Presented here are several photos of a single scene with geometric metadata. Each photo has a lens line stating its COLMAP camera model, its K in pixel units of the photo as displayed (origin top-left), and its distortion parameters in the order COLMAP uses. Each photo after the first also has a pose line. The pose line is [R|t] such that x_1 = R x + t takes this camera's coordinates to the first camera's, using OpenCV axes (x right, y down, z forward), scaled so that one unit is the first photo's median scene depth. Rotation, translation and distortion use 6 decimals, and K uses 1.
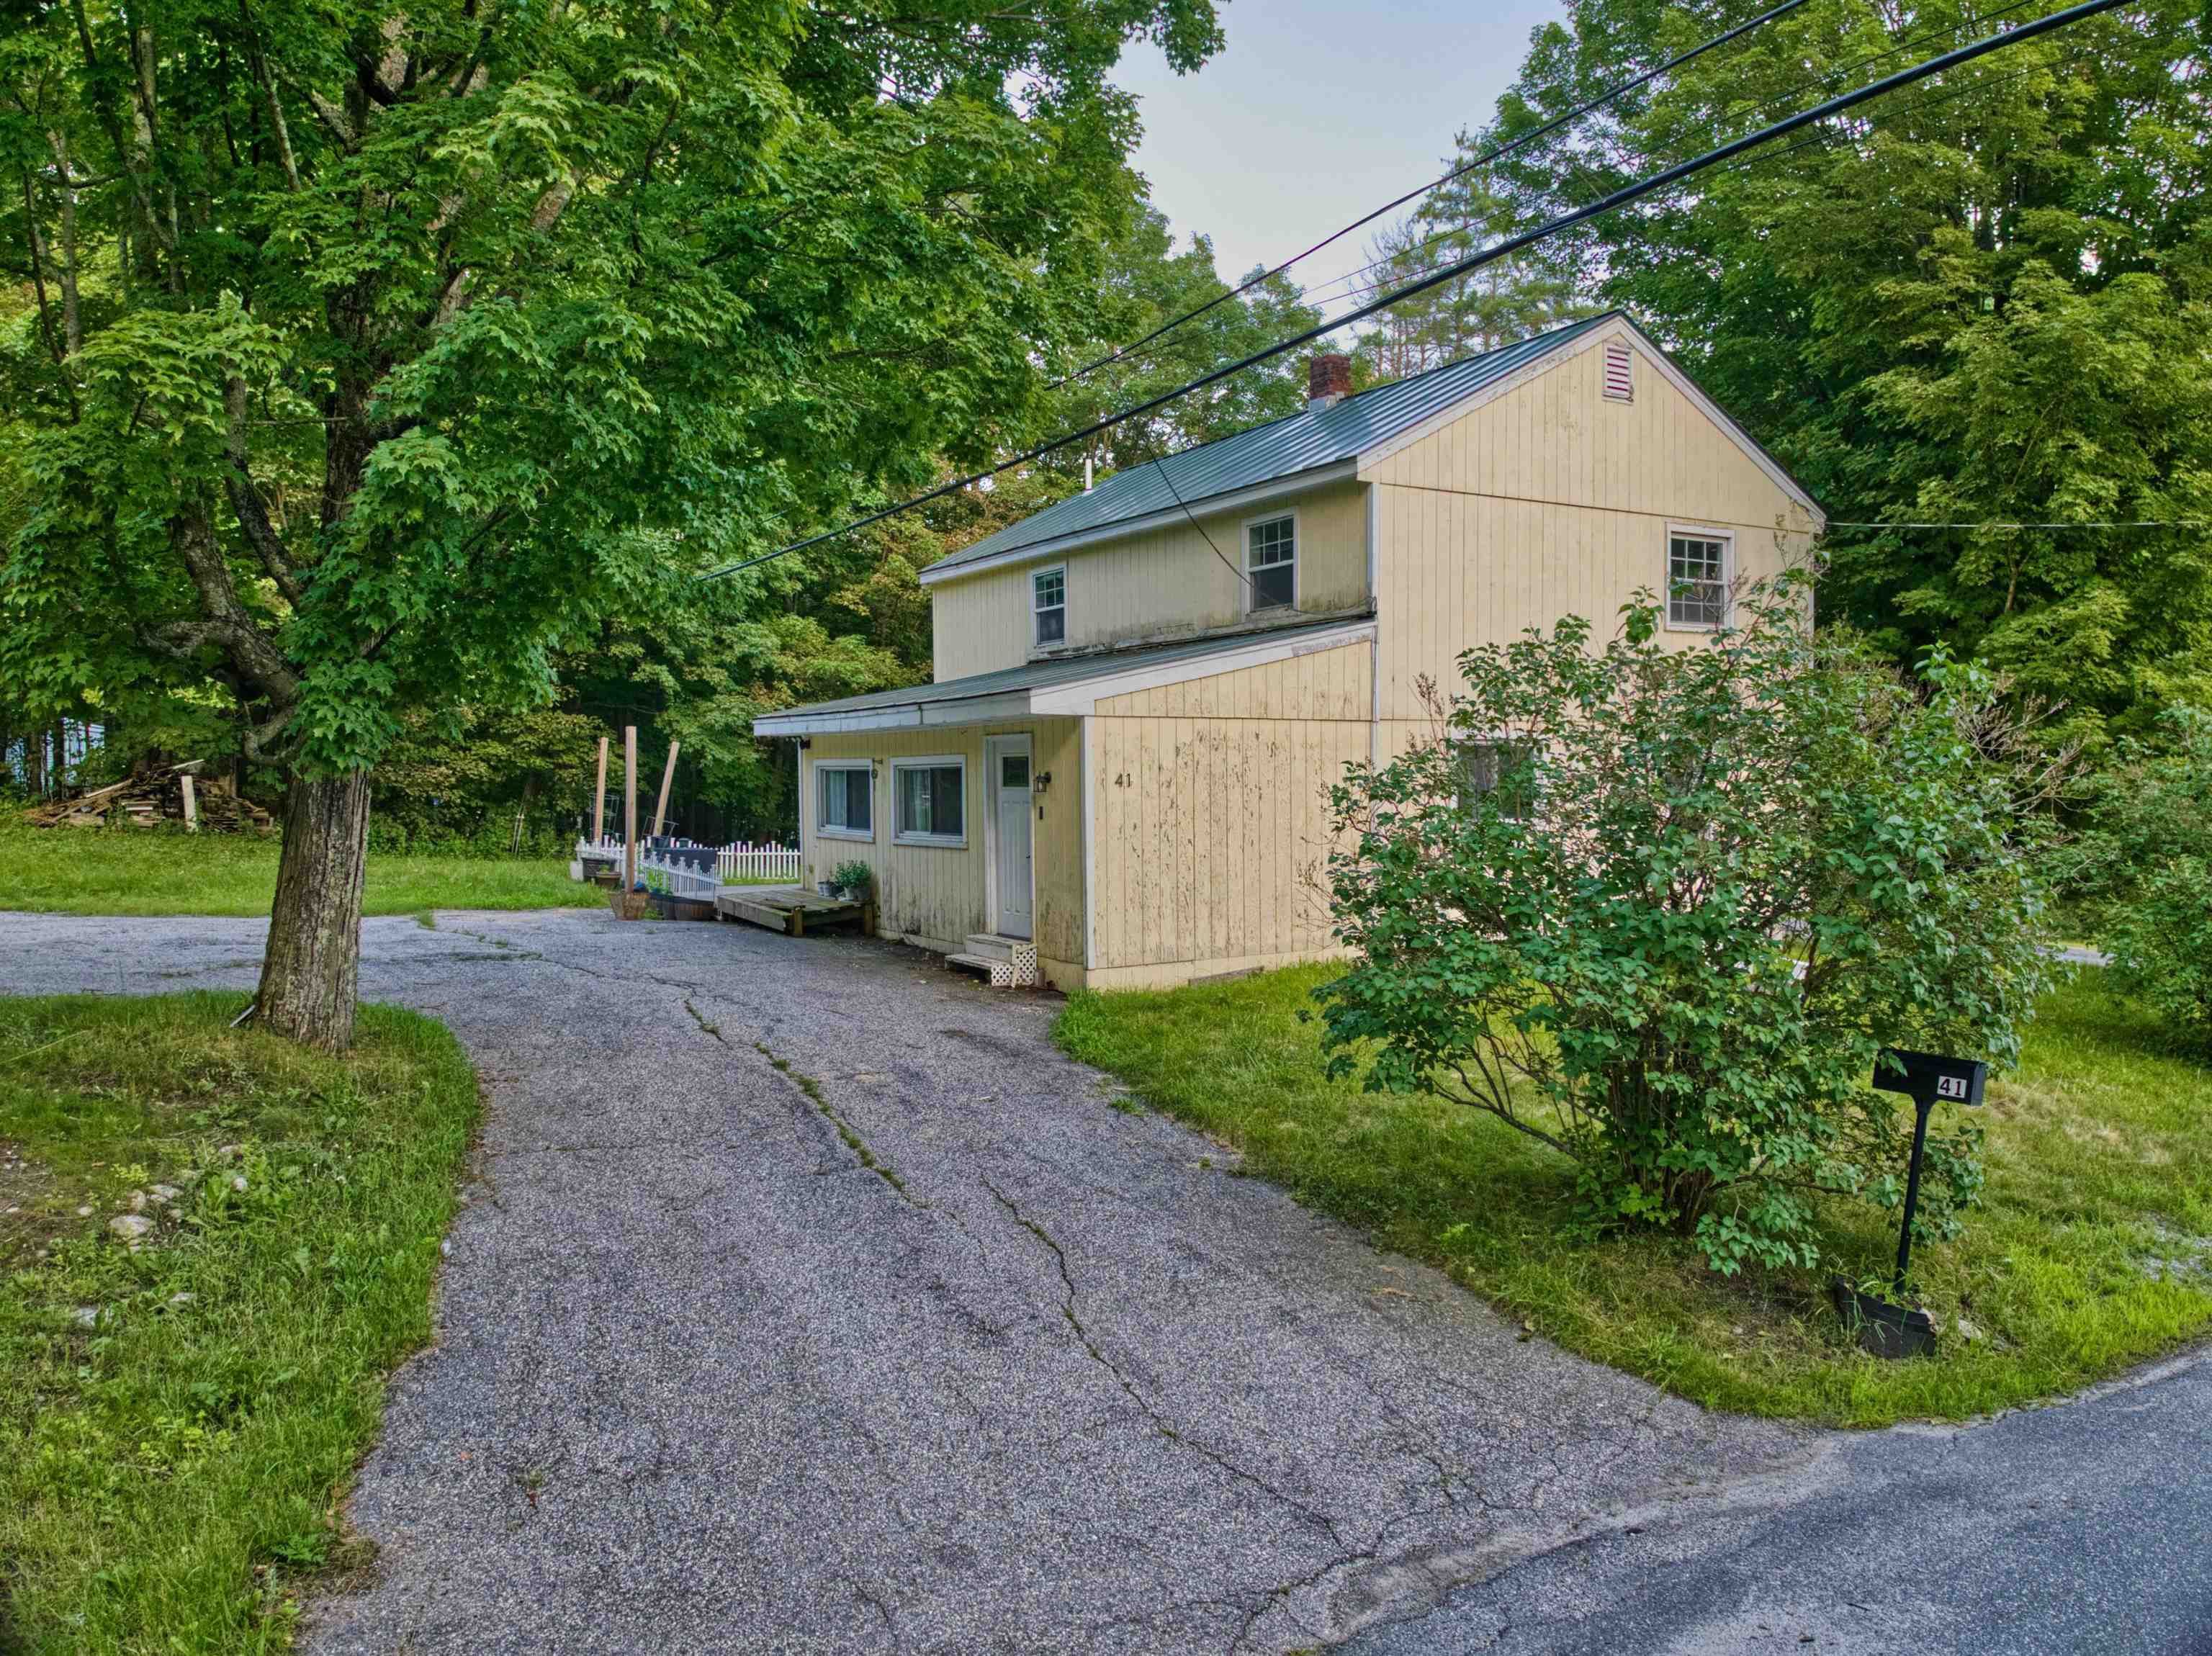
lens RADIAL K [[1509.1, 0, 1106.0], [0, 1509.1, 828.0], [0, 0, 1]] dist [0.092377, -0.197454]
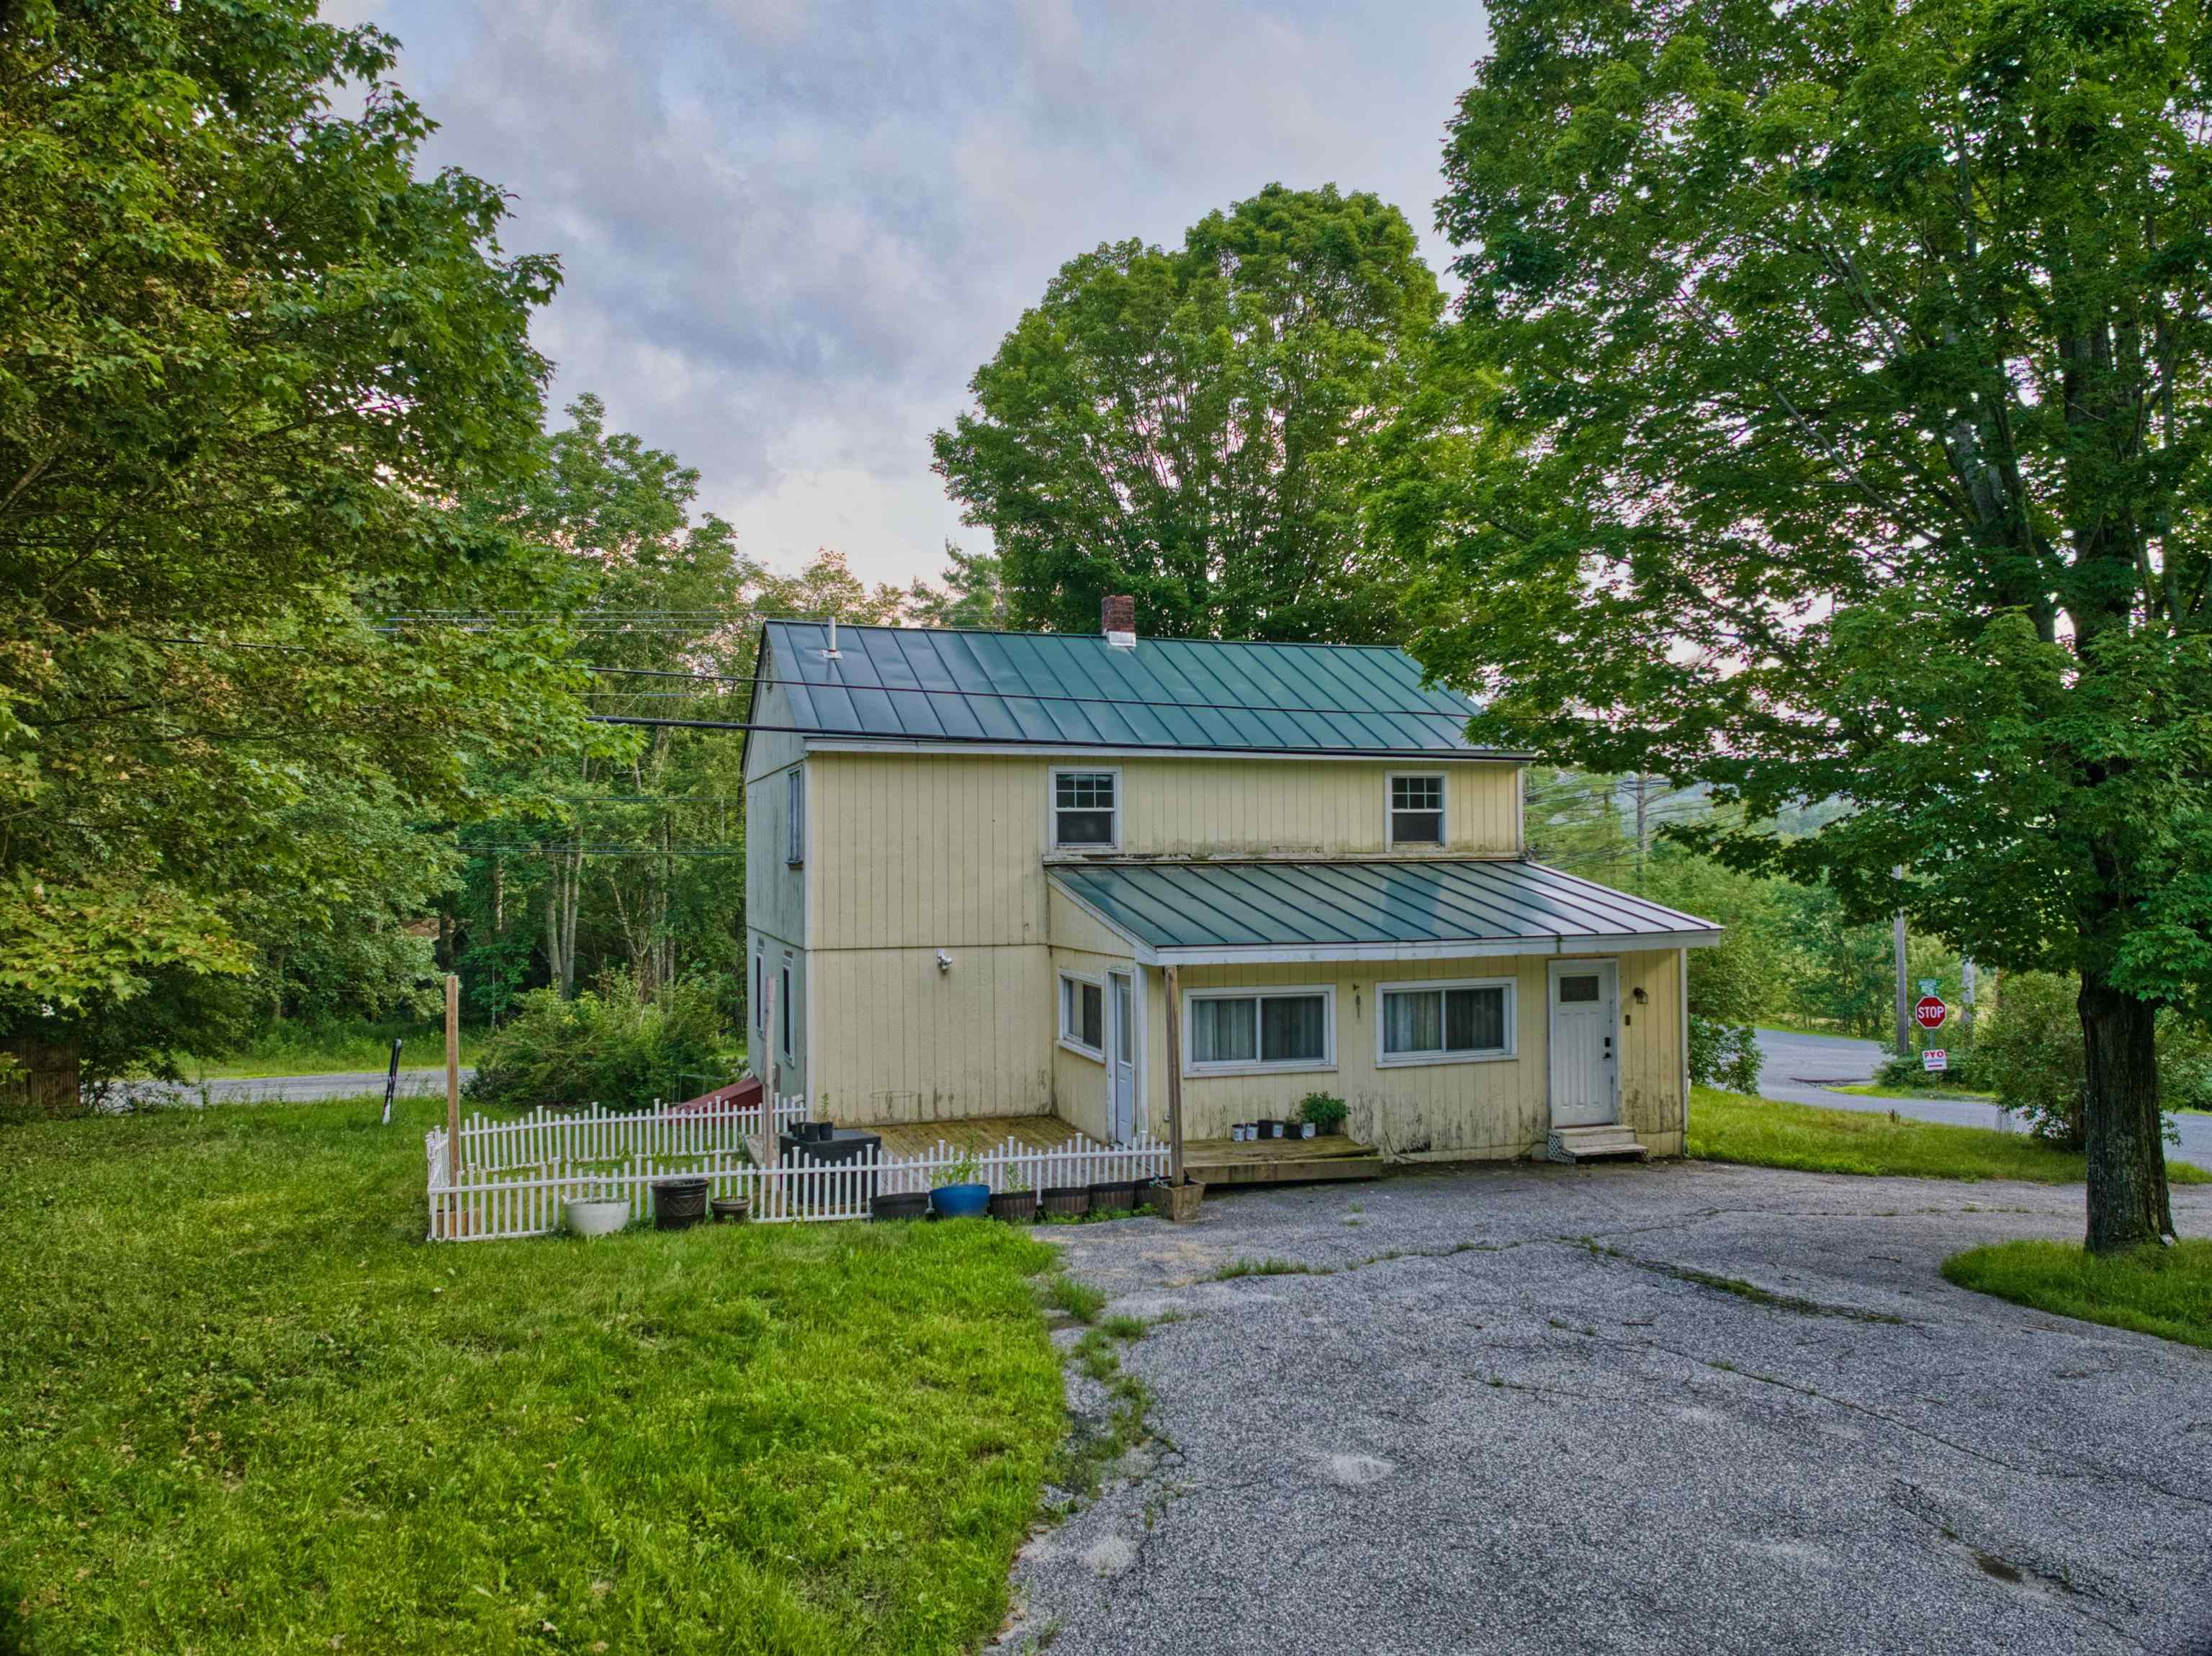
lens RADIAL K [[1509.1, 0, 1106.0], [0, 1509.1, 828.0], [0, 0, 1]] dist [0.092377, -0.197454]
pose [[0.249411, 0.027399, 0.968010, -1.178143], [0.042689, 0.998317, -0.039255, -0.117543], [-0.967456, 0.051114, 0.247821, 0.922070]]
